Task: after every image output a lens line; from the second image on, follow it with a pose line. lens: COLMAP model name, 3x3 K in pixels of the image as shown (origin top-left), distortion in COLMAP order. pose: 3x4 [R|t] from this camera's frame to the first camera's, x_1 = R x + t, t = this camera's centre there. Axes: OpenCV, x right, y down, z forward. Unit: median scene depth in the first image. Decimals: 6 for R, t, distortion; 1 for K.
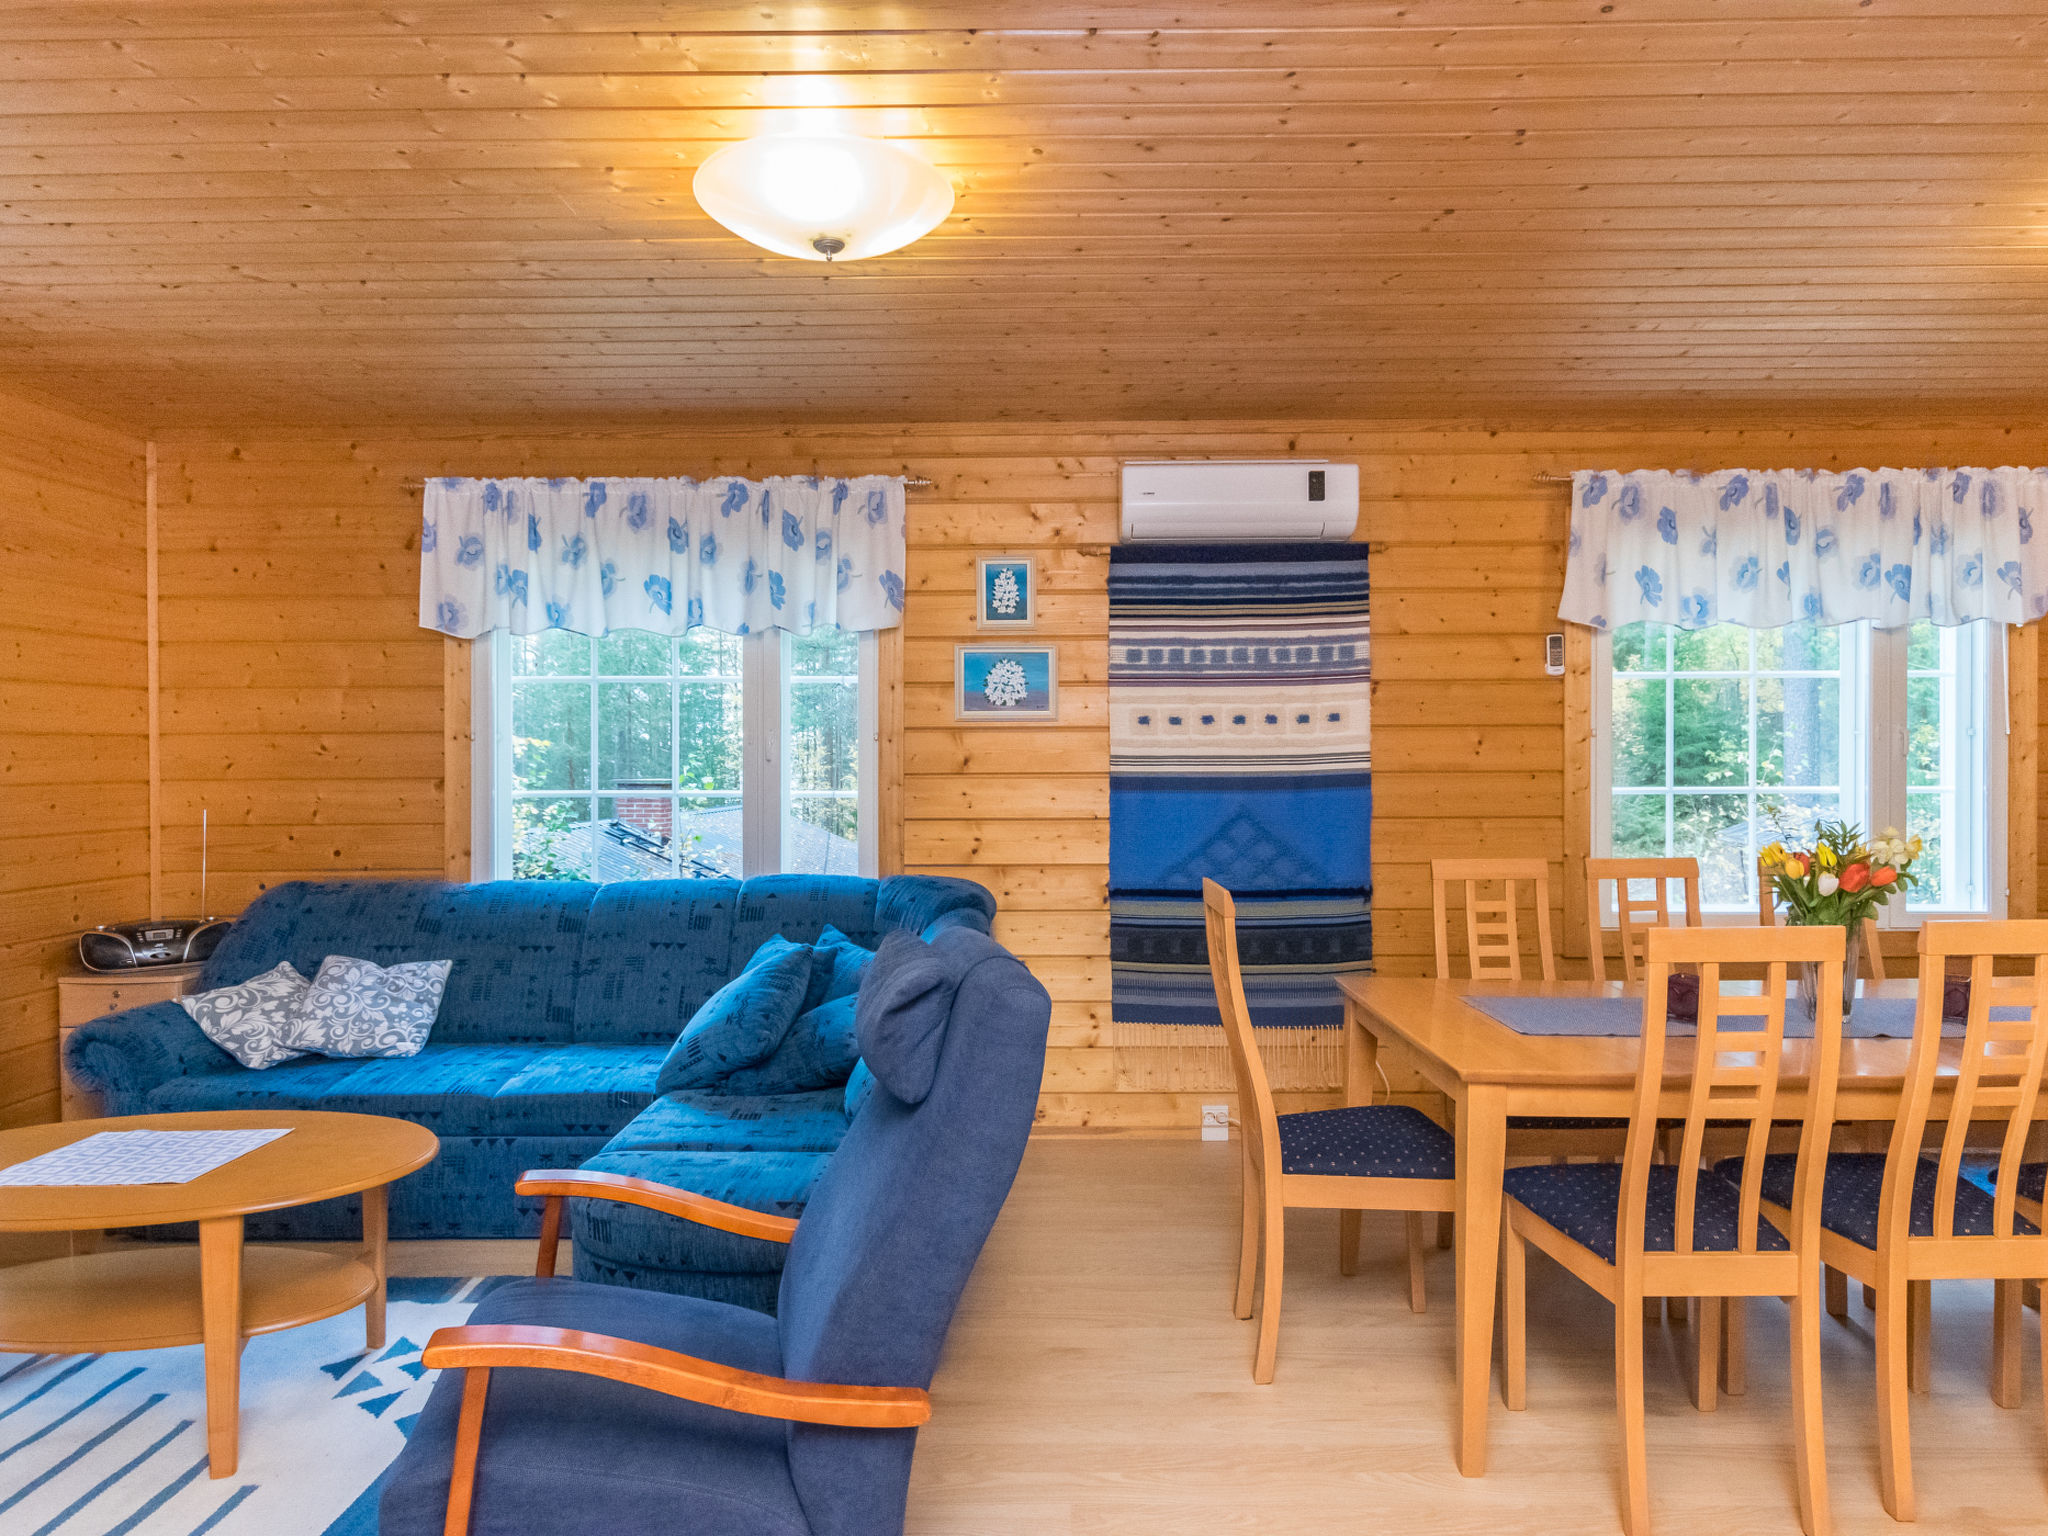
lens RADIAL K [[1258.6, 0, 1023.7], [0, 1258.6, 763.5], [0, 0, 1]] dist [0.010849, -0.000405]
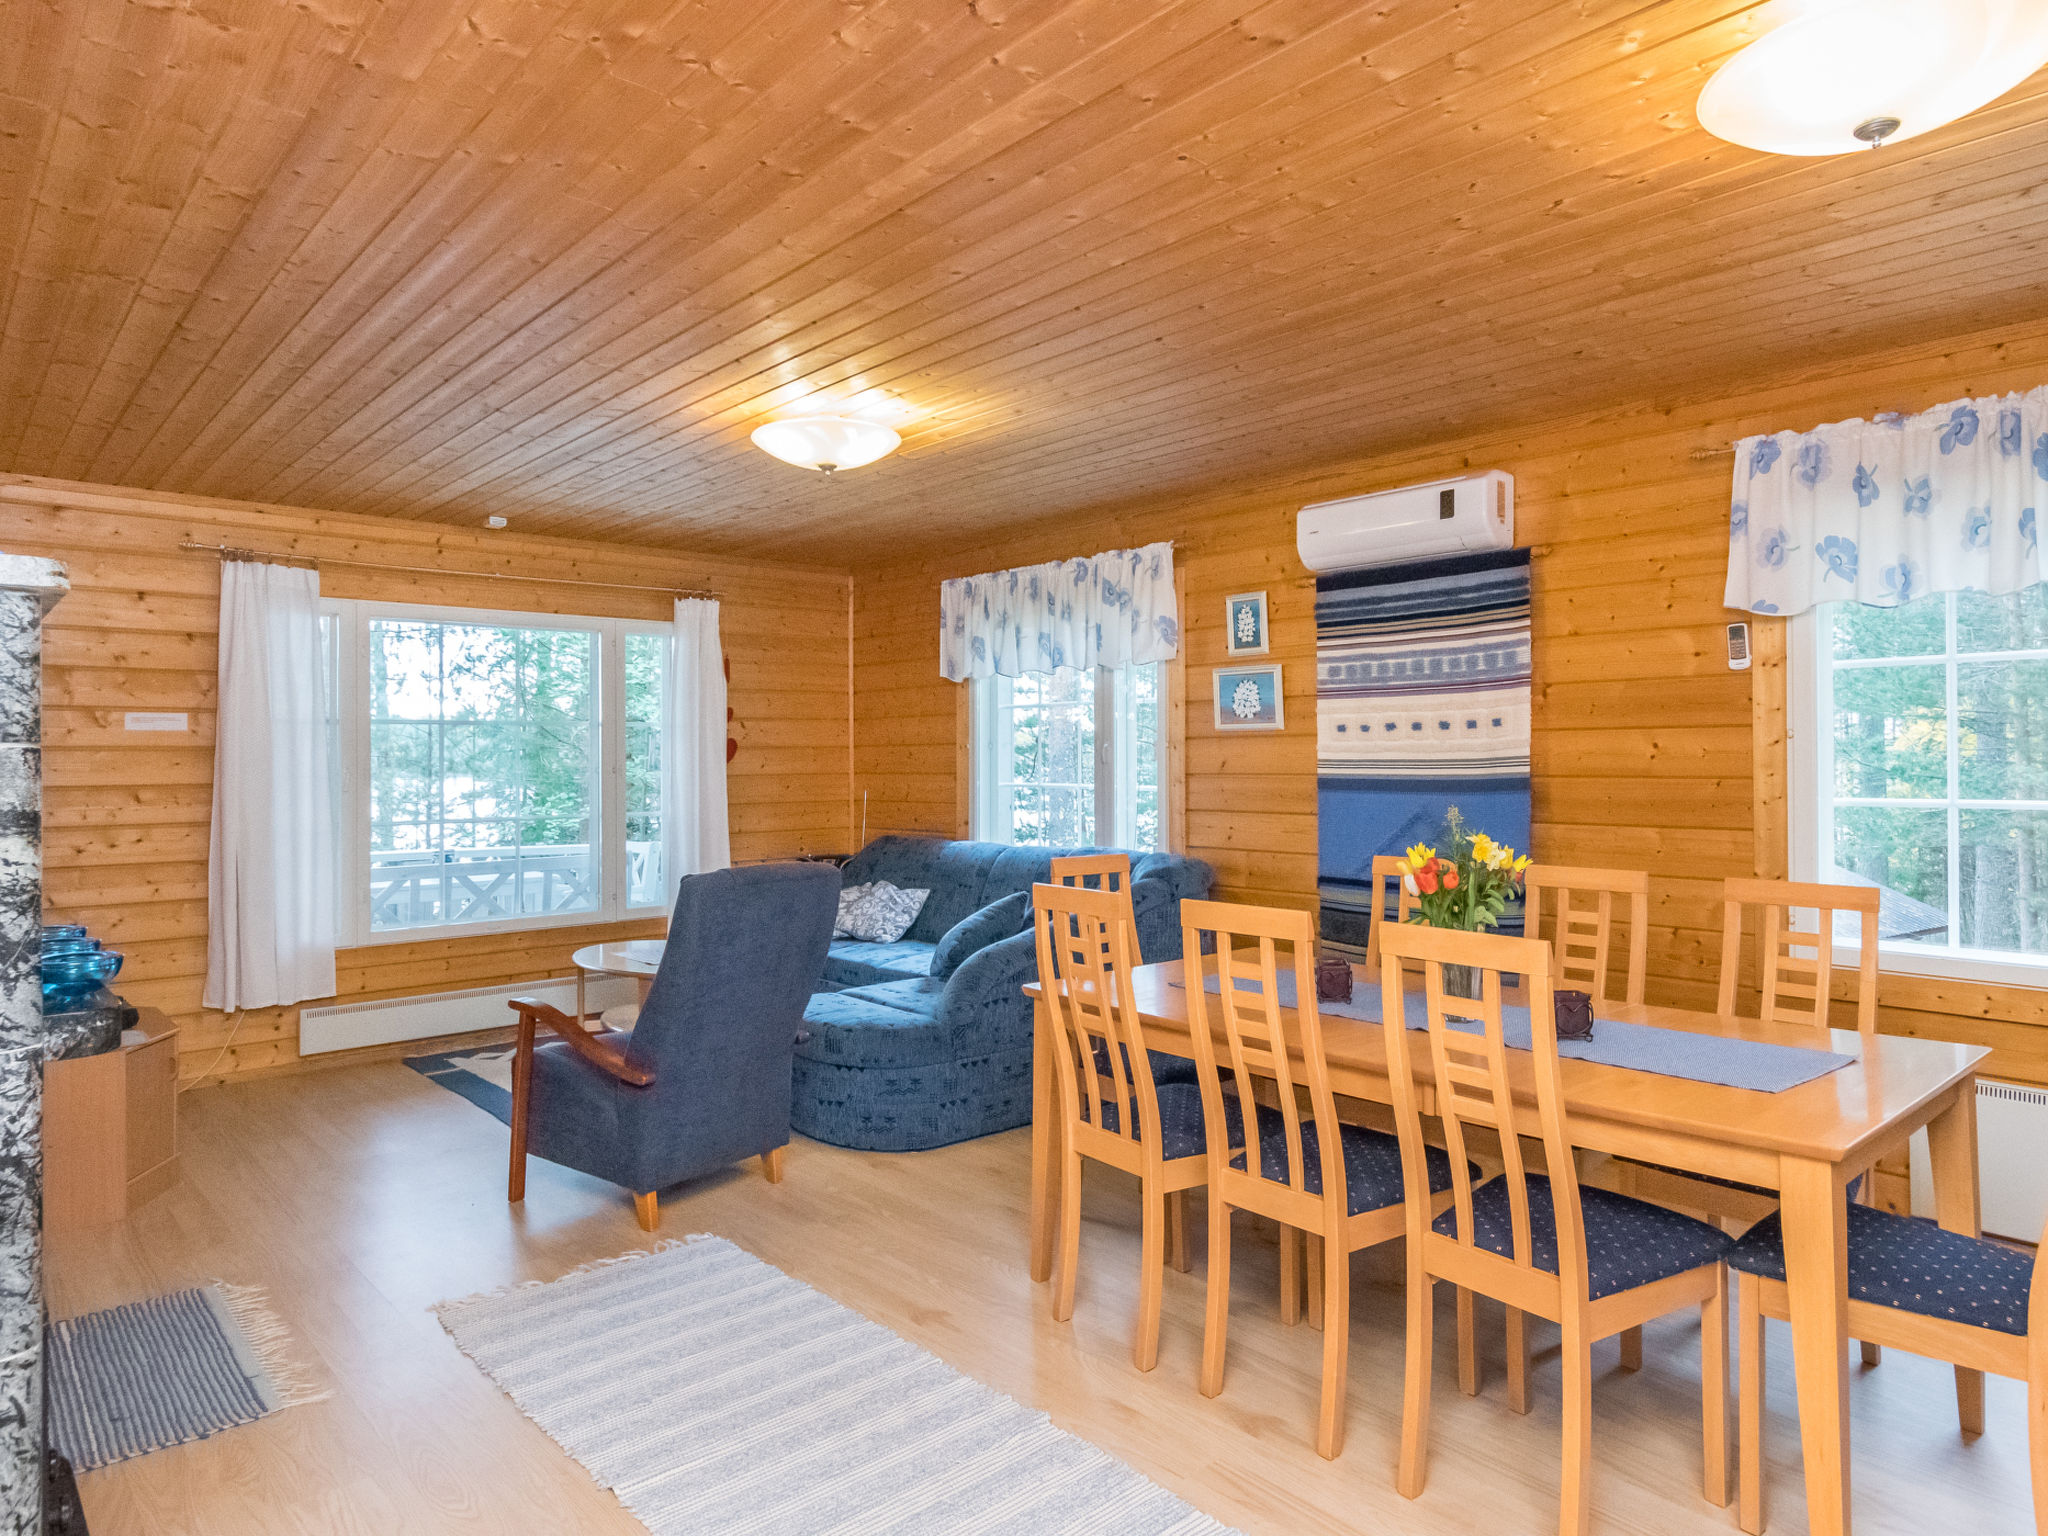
lens RADIAL K [[1258.6, 0, 1024.1], [0, 1258.6, 764.8], [0, 0, 1]] dist [0.010849, -0.000405]
pose [[0.672386, 0.004156, -0.740189, 0.745381], [0.008170, 0.999882, 0.013035, -0.018898], [0.740156, -0.014812, 0.672272, 0.027341]]
